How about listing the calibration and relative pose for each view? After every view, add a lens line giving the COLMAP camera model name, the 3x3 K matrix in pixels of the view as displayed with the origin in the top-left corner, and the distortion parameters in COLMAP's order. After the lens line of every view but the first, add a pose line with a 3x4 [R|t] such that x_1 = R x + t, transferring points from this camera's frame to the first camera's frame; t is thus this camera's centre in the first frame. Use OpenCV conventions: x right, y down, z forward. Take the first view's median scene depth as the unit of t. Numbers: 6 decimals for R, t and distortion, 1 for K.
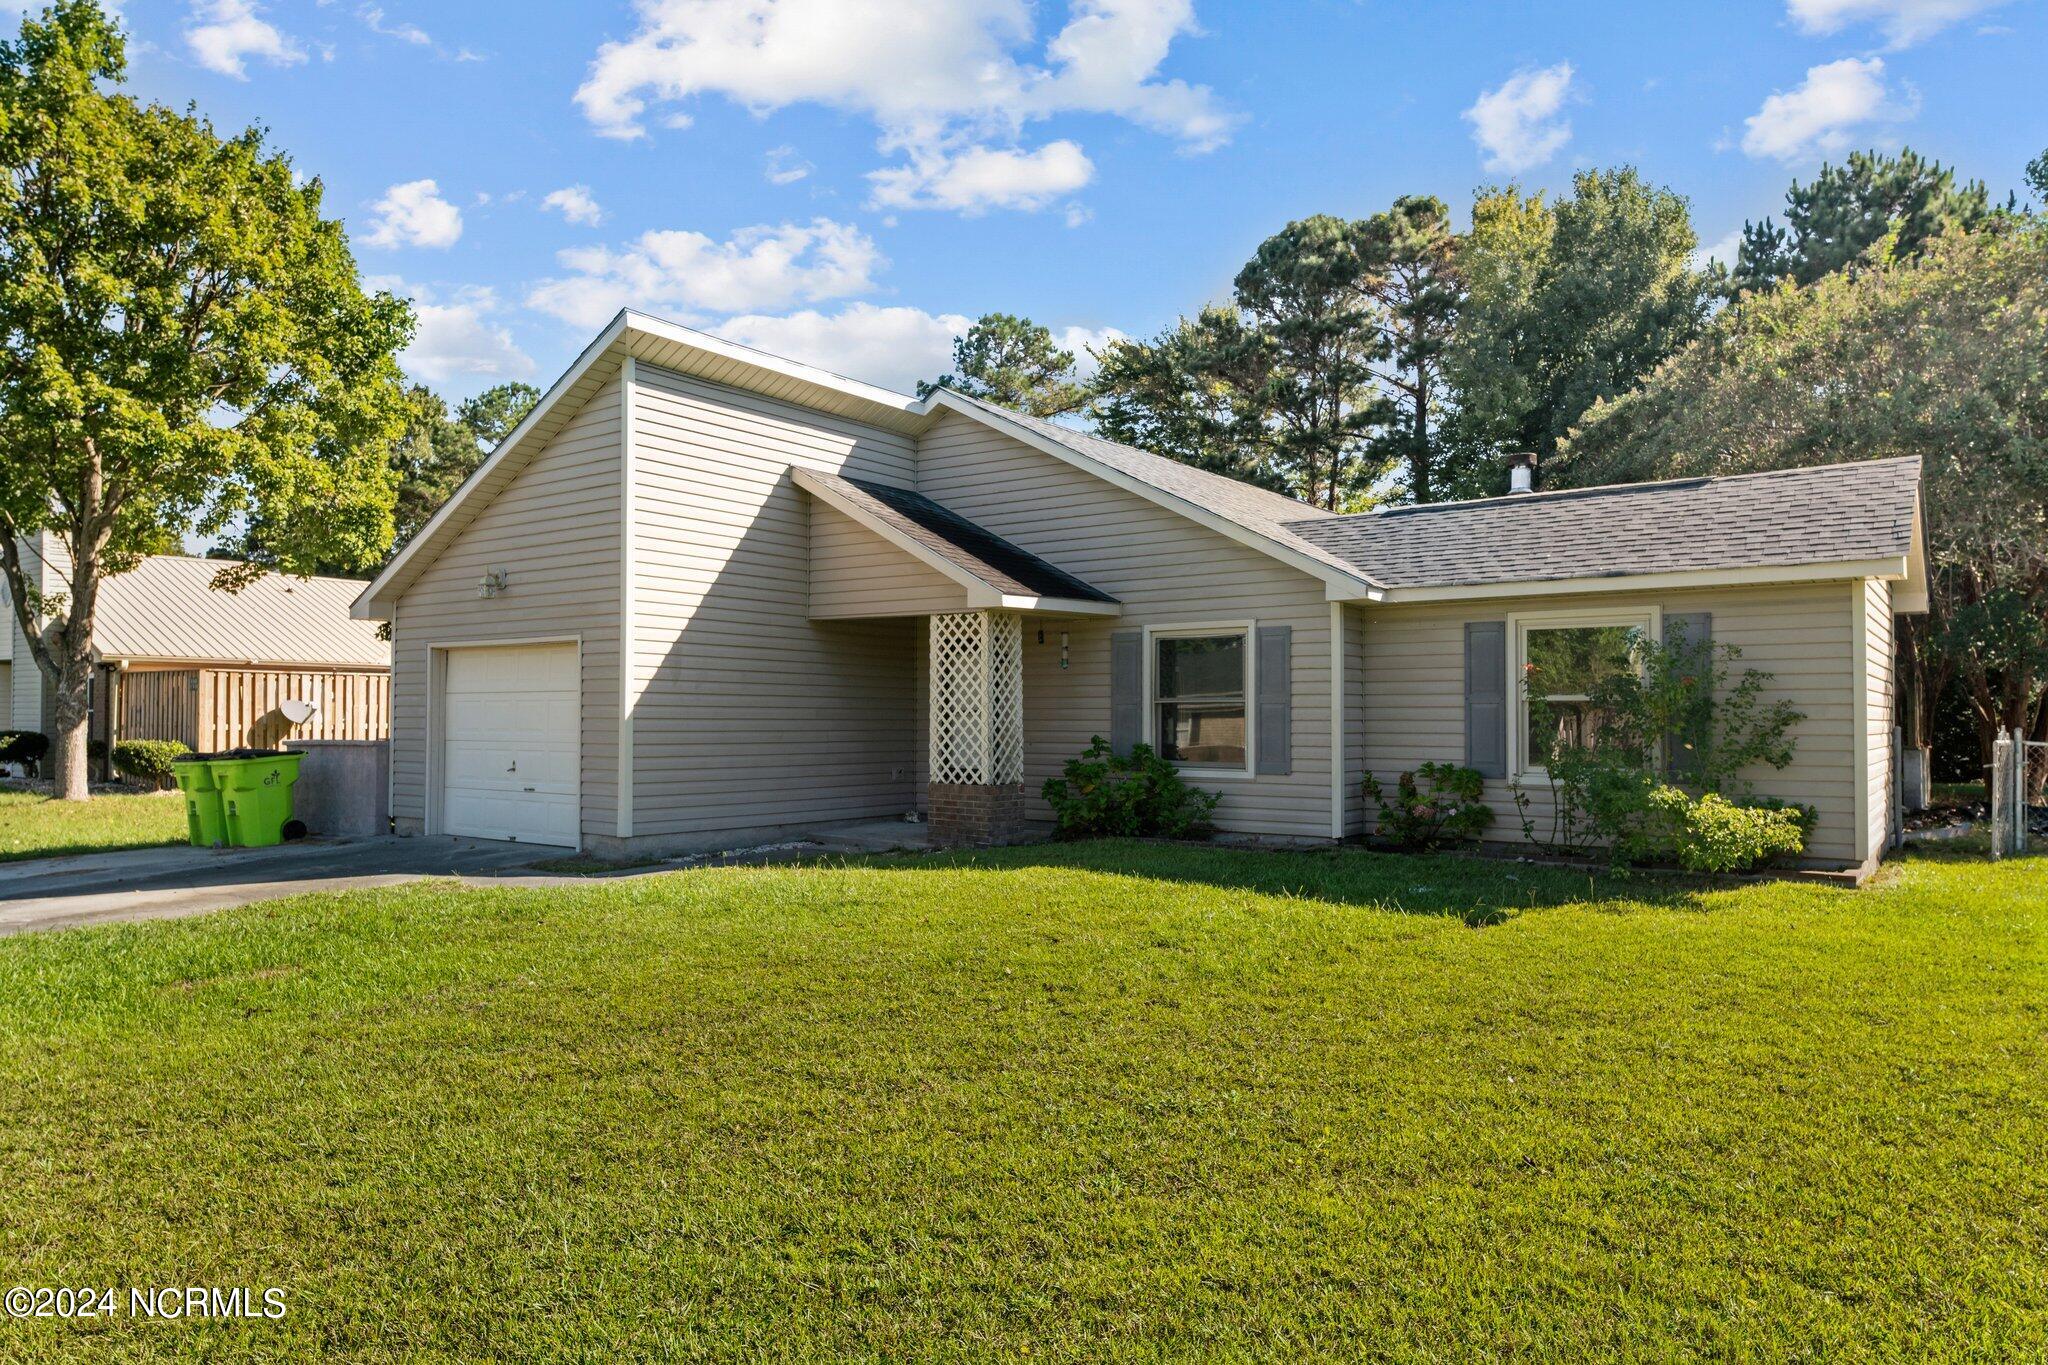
lens RADIAL K [[1311.3, 0, 1024.2], [0, 1311.3, 688.7], [0, 0, 1]] dist [-0.001843, -0.000025]
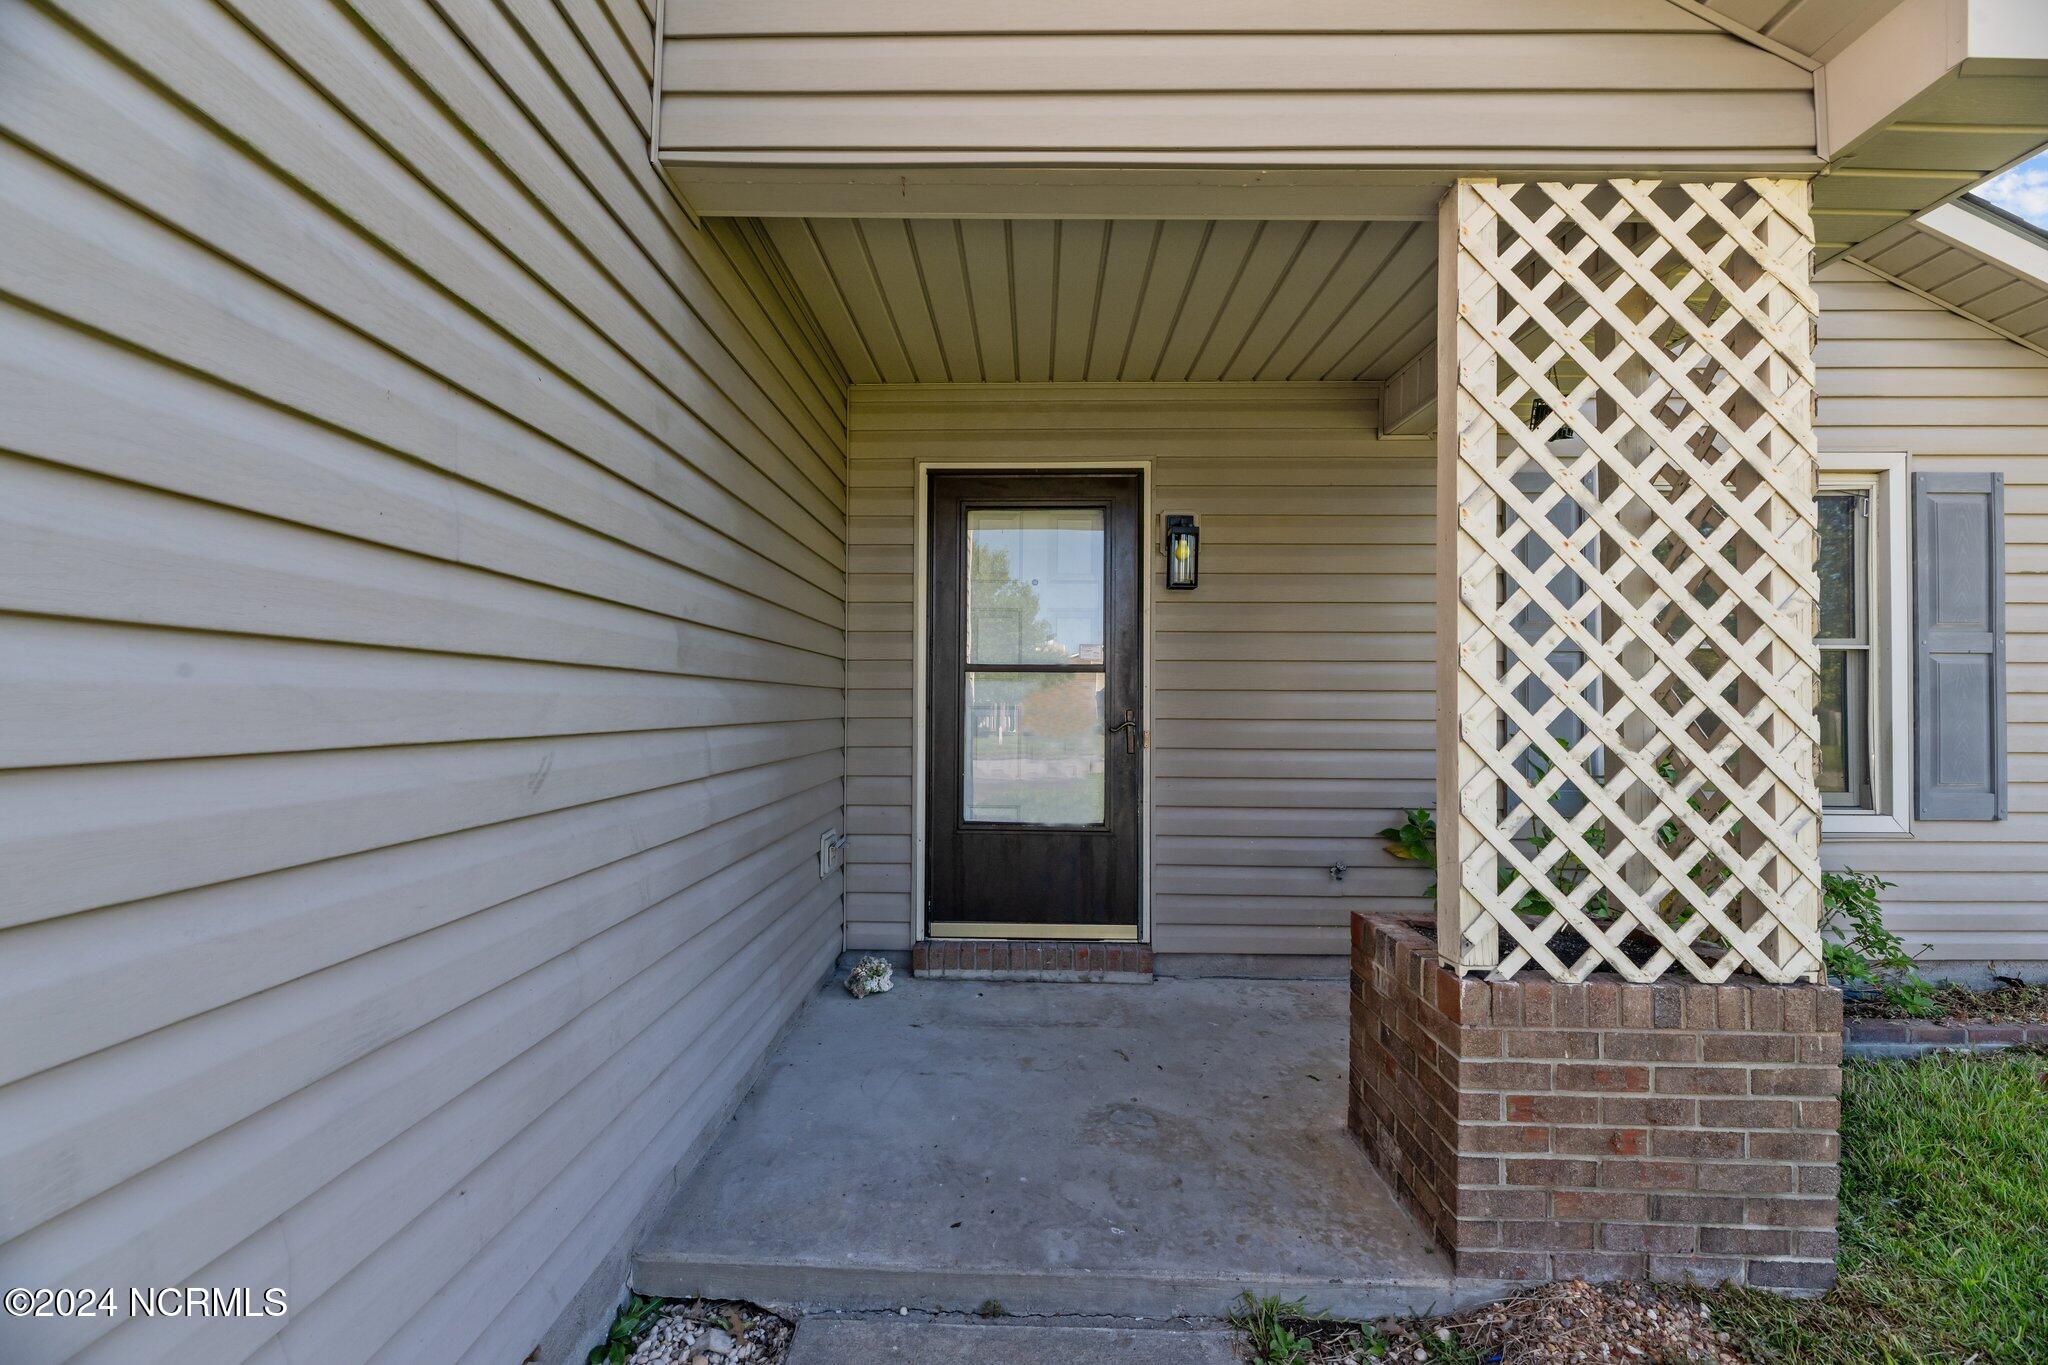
lens RADIAL K [[831.0, 0, 1025.9], [0, 831.0, 693.2], [0, 0, 1]] dist [-0.001284, -0.001821]
pose [[0.809458, 0.010287, 0.587088, -0.209041], [-0.016022, 0.999861, 0.004571, 0.027616], [-0.586960, -0.013106, 0.809510, 0.951689]]
